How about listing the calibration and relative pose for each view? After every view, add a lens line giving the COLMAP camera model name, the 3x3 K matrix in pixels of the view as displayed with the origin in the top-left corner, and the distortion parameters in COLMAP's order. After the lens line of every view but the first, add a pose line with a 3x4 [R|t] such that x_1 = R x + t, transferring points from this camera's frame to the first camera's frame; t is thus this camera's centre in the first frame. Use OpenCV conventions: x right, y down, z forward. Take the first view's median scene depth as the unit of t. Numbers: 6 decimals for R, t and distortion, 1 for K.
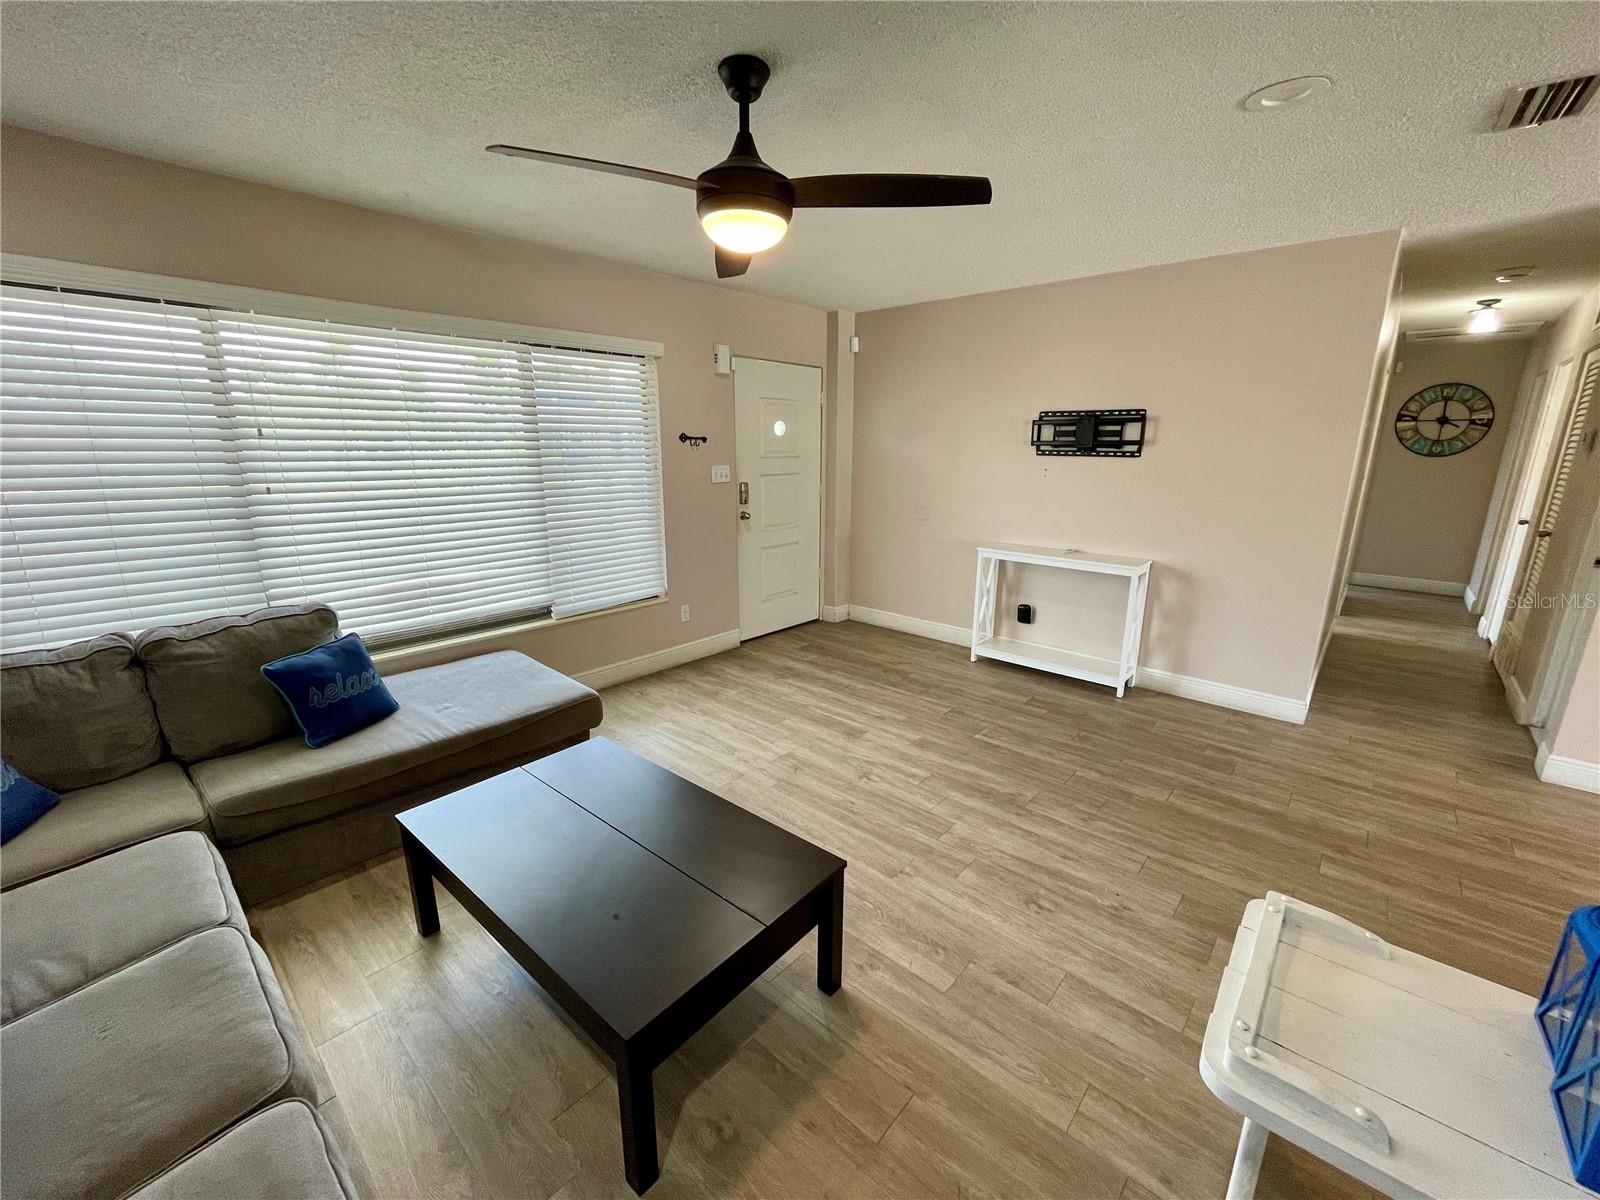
lens RADIAL K [[651.3, 0, 805.9], [0, 651.3, 604.3], [0, 0, 1]] dist [-0.001878, -0.000358]
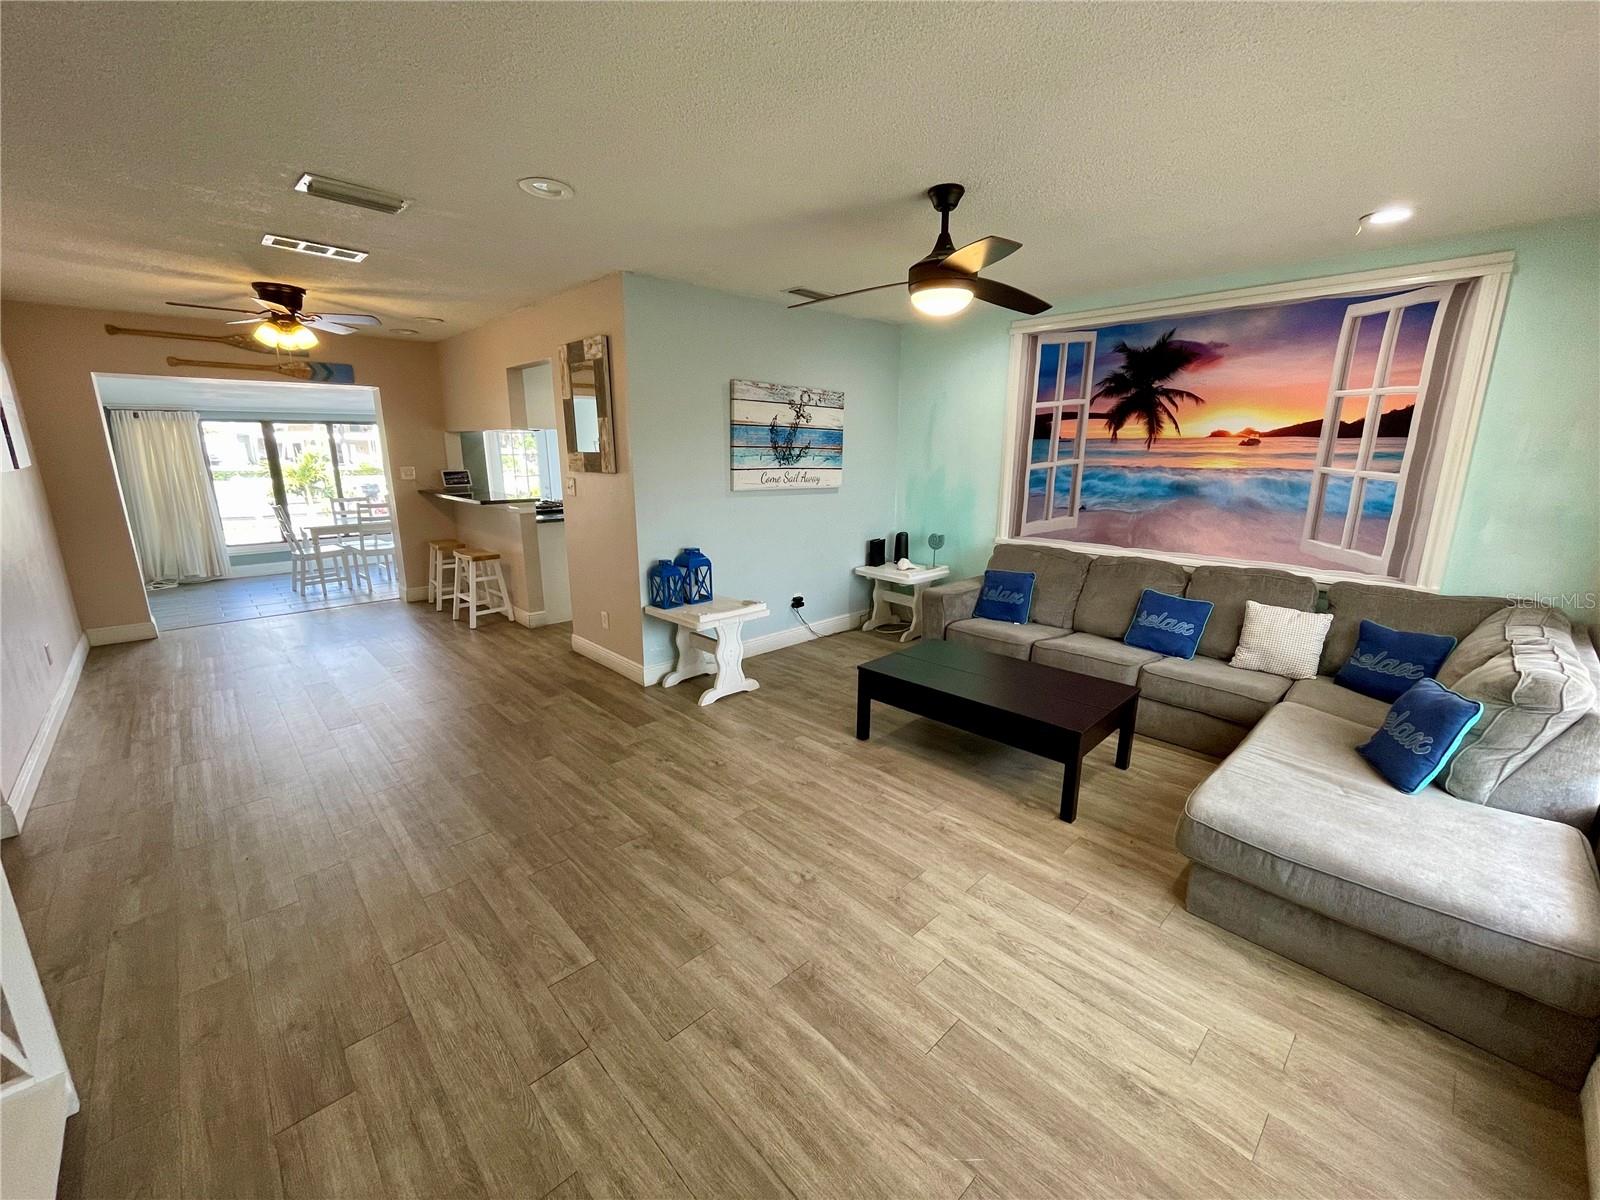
lens RADIAL K [[651.3, 0, 795.5], [0, 651.3, 602.6], [0, 0, 1]] dist [-0.001878, -0.000358]
pose [[-0.995558, -0.032236, 0.088456, 0.046012], [0.012522, 0.885864, 0.463777, -0.382443], [-0.093310, 0.462825, -0.881525, 1.508748]]
